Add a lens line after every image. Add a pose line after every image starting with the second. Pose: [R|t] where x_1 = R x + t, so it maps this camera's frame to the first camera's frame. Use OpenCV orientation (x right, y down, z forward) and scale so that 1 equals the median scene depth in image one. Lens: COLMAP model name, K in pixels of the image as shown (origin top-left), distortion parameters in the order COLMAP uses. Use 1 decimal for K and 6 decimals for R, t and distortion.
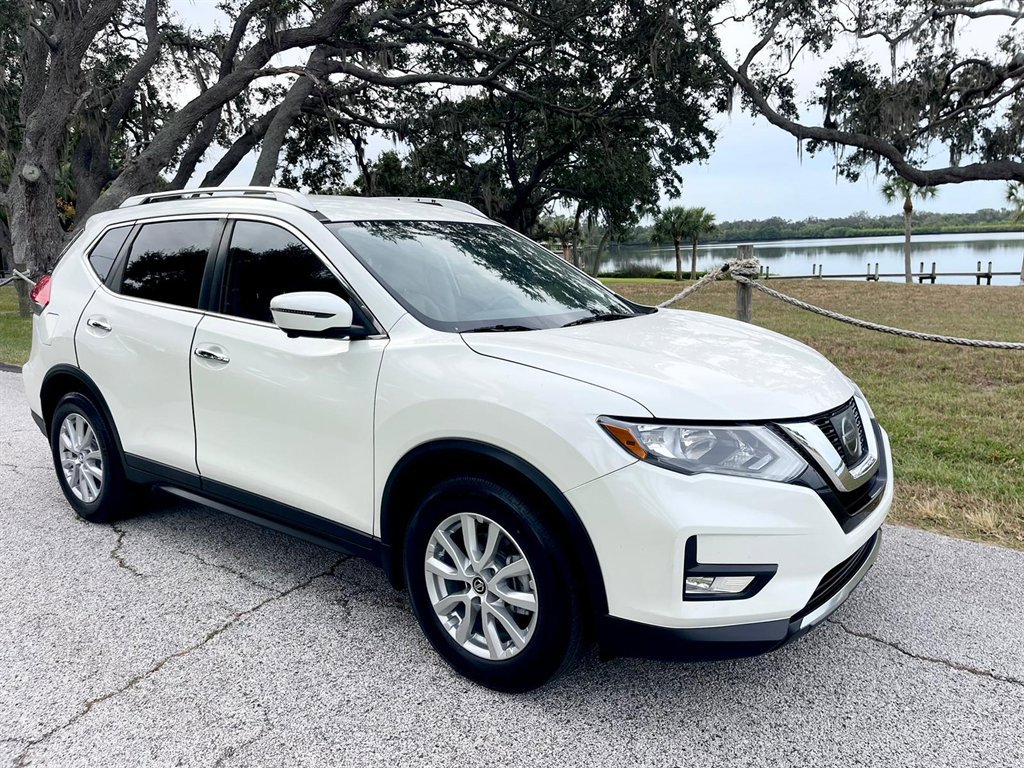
lens RADIAL K [[805.0, 0, 501.3], [0, 805.0, 366.4], [0, 0, 1]] dist [0.088539, -0.110811]
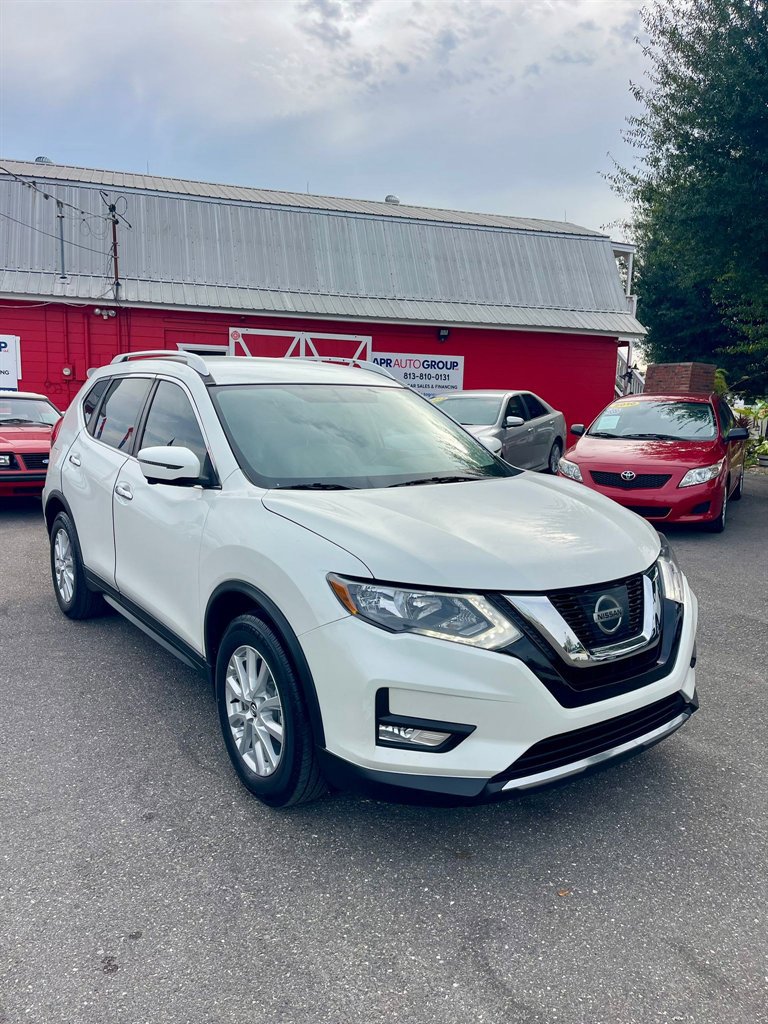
lens RADIAL K [[805.0, 0, 383.7], [0, 805.0, 495.7], [0, 0, 1]] dist [0.088539, -0.110811]
pose [[0.957680, 0.063677, -0.280702, 0.483687], [-0.066017, 0.997818, 0.001121, -0.050173], [0.280161, 0.017458, 0.959794, -0.062514]]
